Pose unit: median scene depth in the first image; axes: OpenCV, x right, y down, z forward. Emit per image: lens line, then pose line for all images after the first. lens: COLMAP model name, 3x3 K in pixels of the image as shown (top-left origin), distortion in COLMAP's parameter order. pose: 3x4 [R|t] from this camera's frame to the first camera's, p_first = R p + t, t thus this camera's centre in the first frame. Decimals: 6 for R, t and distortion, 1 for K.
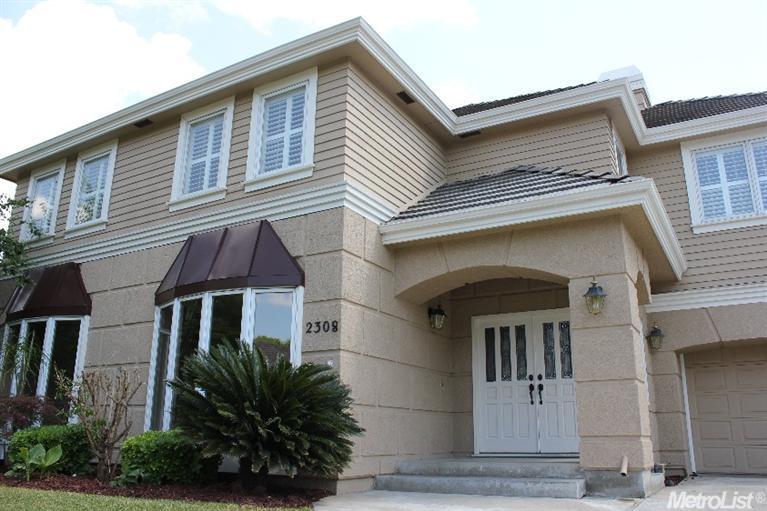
lens RADIAL K [[644.0, 0, 393.9], [0, 644.0, 253.7], [0, 0, 1]] dist [-0.100869, 0.009649]
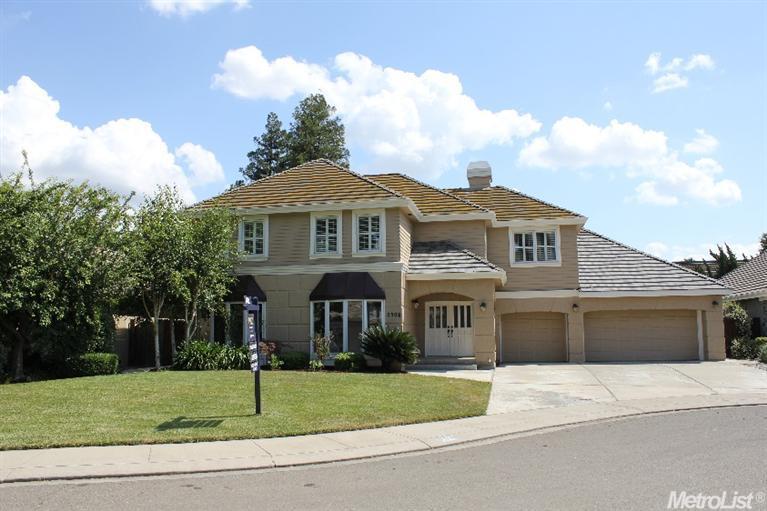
lens RADIAL K [[644.0, 0, 393.9], [0, 644.0, 253.7], [0, 0, 1]] dist [-0.100869, 0.009649]
pose [[0.942936, 0.026312, 0.331934, -0.867838], [-0.079067, 0.986054, 0.146444, -0.463548], [-0.323452, -0.164332, 0.931866, -1.305401]]
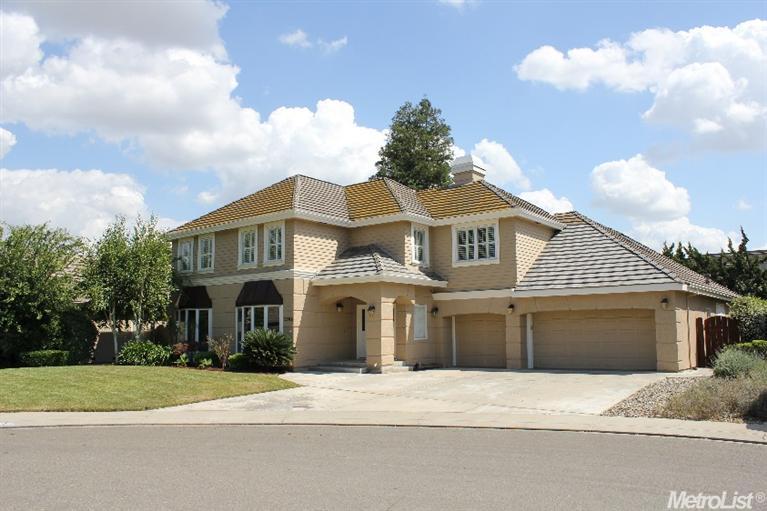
lens RADIAL K [[644.0, 0, 393.9], [0, 644.0, 253.7], [0, 0, 1]] dist [-0.100869, 0.009649]
pose [[0.989434, -0.032442, -0.141304, 0.667869], [0.054717, 0.986124, 0.156735, -0.520675], [0.134259, -0.162811, 0.977480, -1.503308]]
